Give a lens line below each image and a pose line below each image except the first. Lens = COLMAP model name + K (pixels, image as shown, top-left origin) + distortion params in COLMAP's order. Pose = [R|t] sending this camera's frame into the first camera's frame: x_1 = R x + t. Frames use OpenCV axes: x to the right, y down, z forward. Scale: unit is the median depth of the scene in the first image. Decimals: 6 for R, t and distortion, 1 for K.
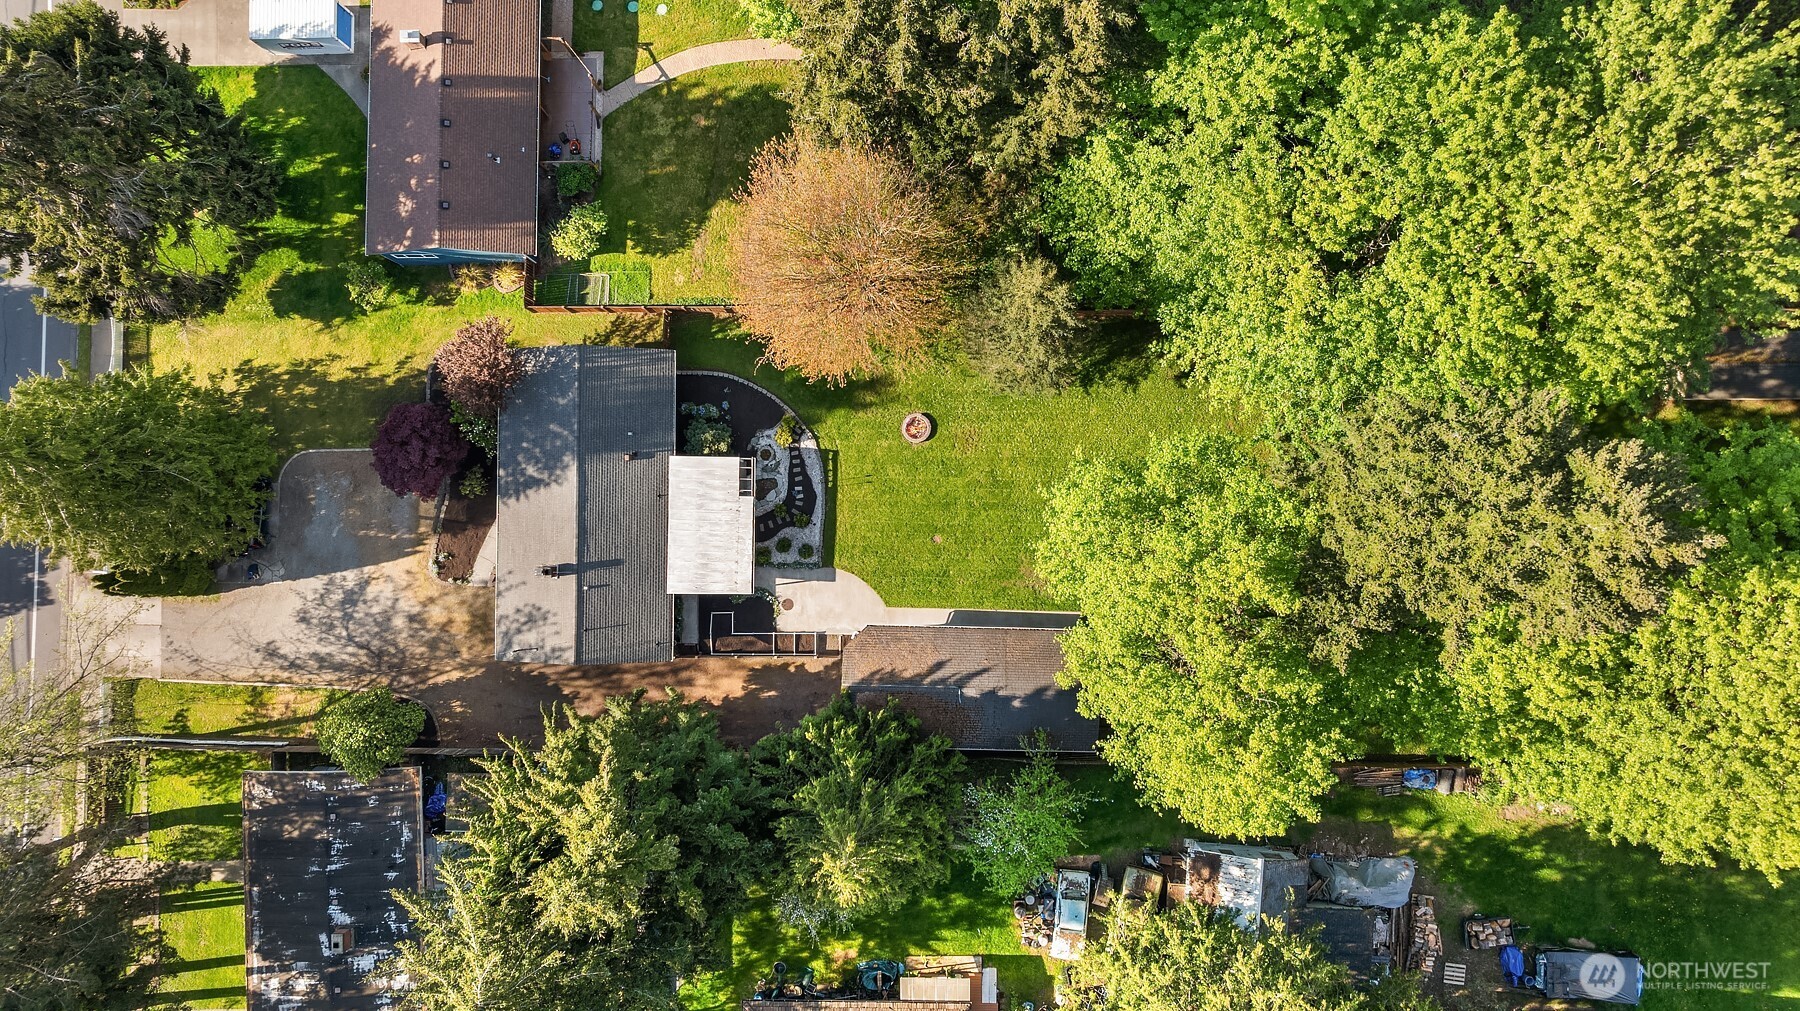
lens RADIAL K [[1251.1, 0, 904.1], [0, 1251.1, 499.9], [0, 0, 1]] dist [-0.036057, 0.029939]
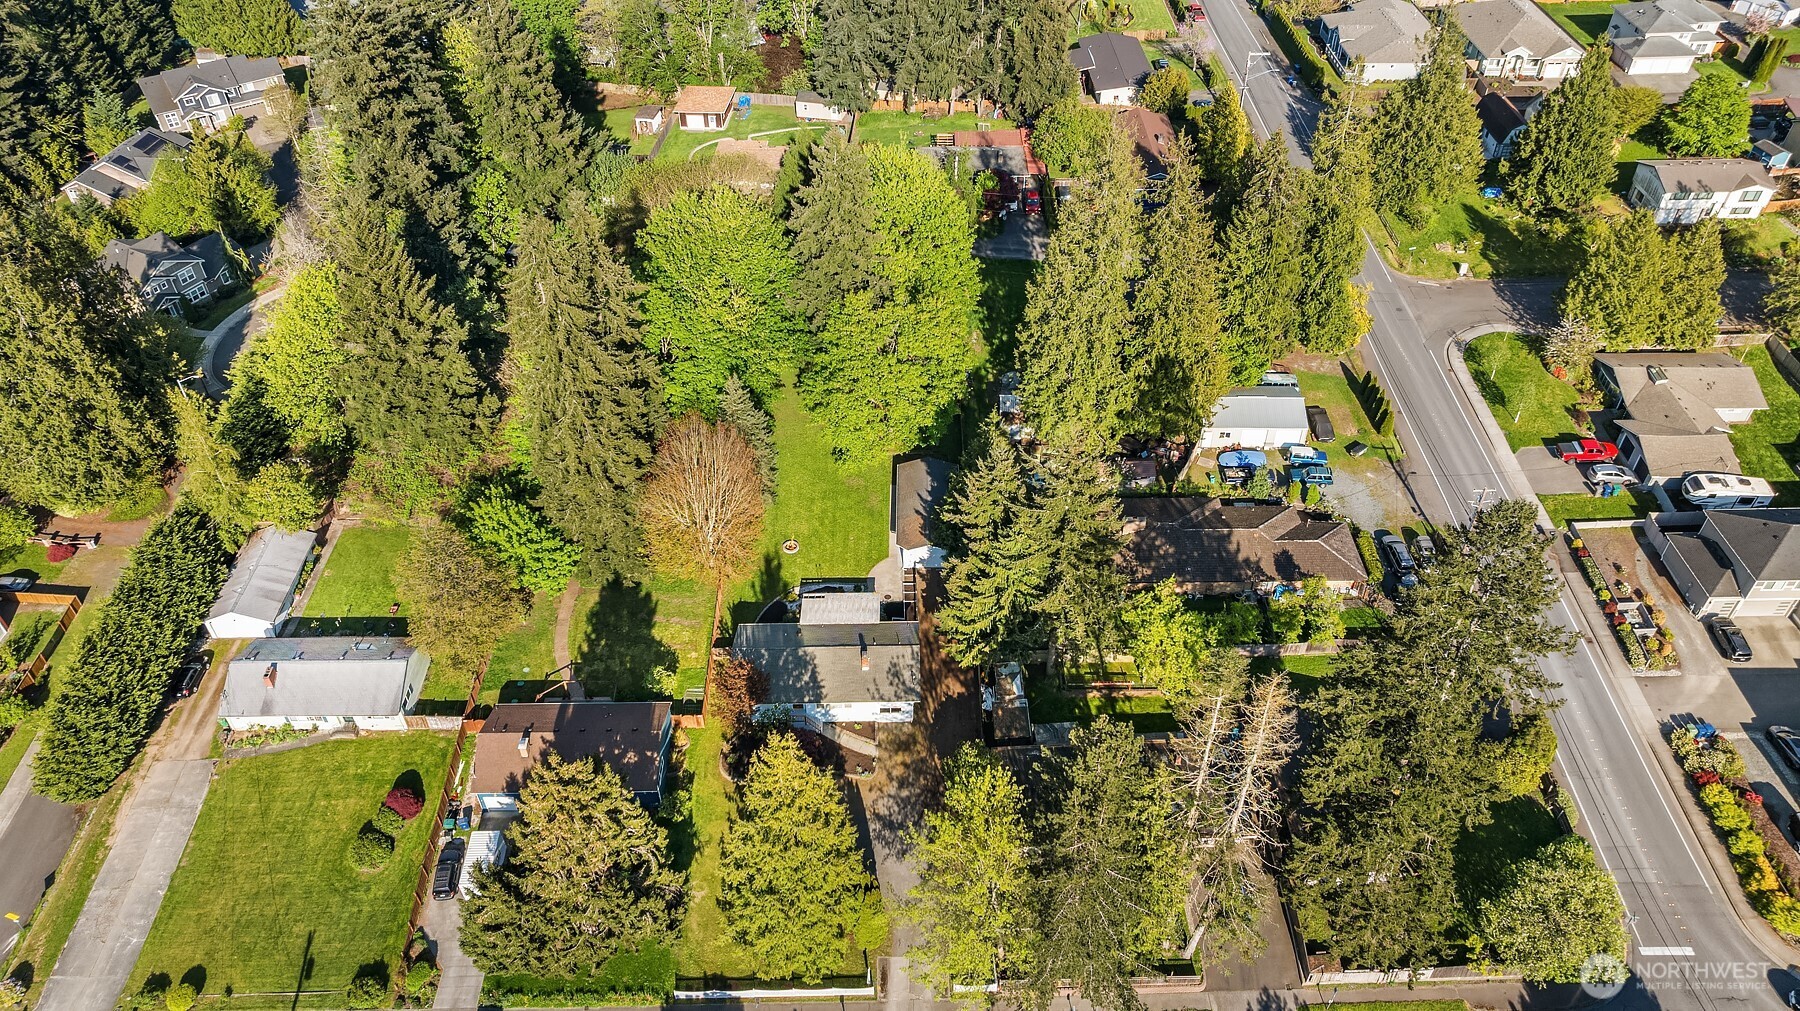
lens RADIAL K [[1251.1, 0, 904.1], [0, 1251.1, 499.9], [0, 0, 1]] dist [-0.036057, 0.029939]
pose [[-0.015958, -0.651523, 0.758461, -1.340838], [0.999848, -0.005042, 0.016705, 0.077171], [-0.007060, 0.758612, 0.651505, -0.244973]]
